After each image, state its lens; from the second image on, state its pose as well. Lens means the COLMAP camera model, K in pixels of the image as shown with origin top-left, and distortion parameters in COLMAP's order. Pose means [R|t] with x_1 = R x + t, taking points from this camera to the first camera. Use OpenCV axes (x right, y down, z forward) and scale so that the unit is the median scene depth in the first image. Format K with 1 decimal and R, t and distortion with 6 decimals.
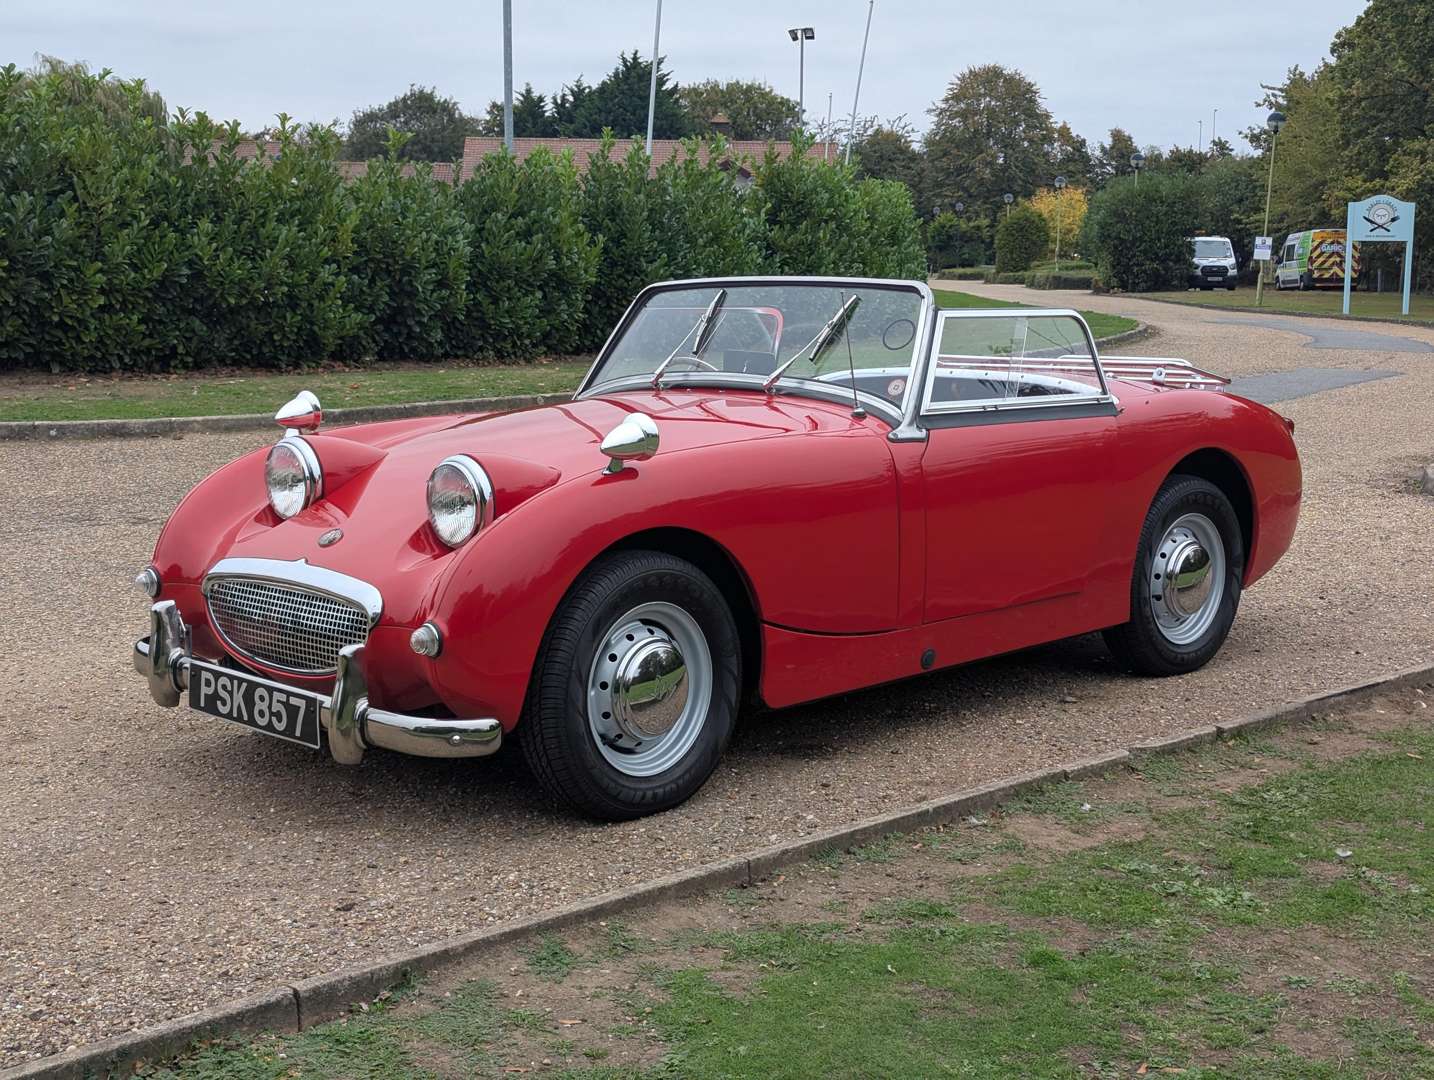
lens RADIAL K [[2000.3, 0, 724.7], [0, 2000.3, 532.8], [0, 0, 1]] dist [0.037206, 0.000000]
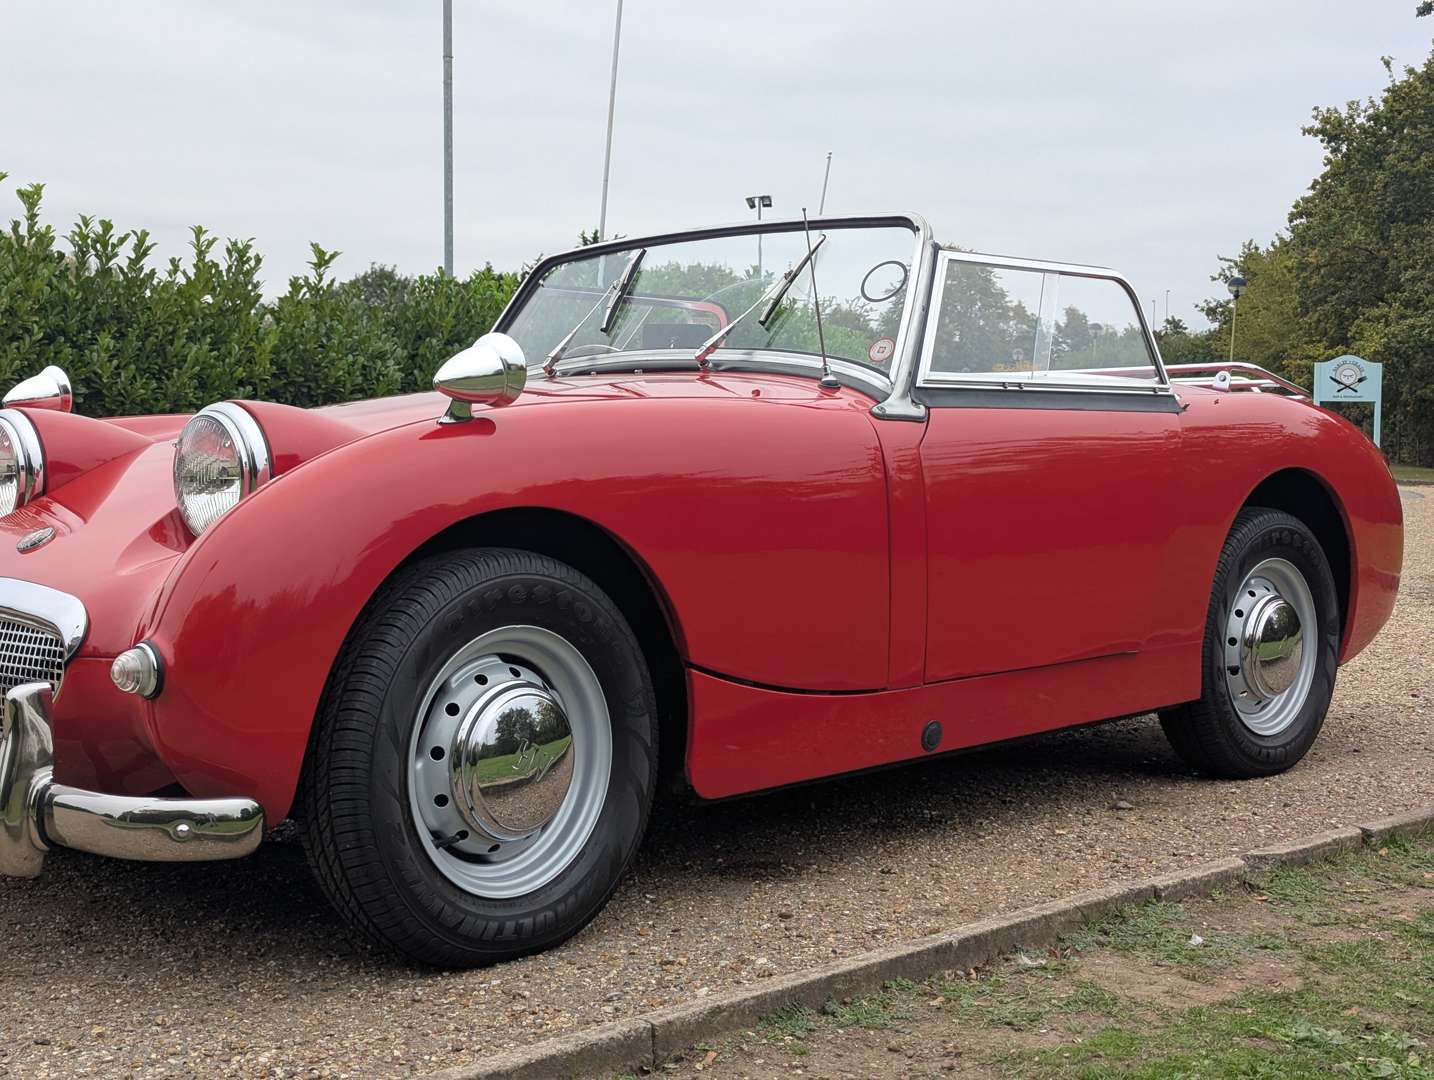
lens RADIAL K [[2000.3, 0, 717.0], [0, 2000.3, 539.8], [0, 0, 1]] dist [0.037206, 0.000000]
pose [[0.999873, -0.001985, 0.015794, 0.016748], [0.003334, 0.996302, -0.085851, 0.056247], [-0.015565, 0.085893, 0.996183, 0.312844]]
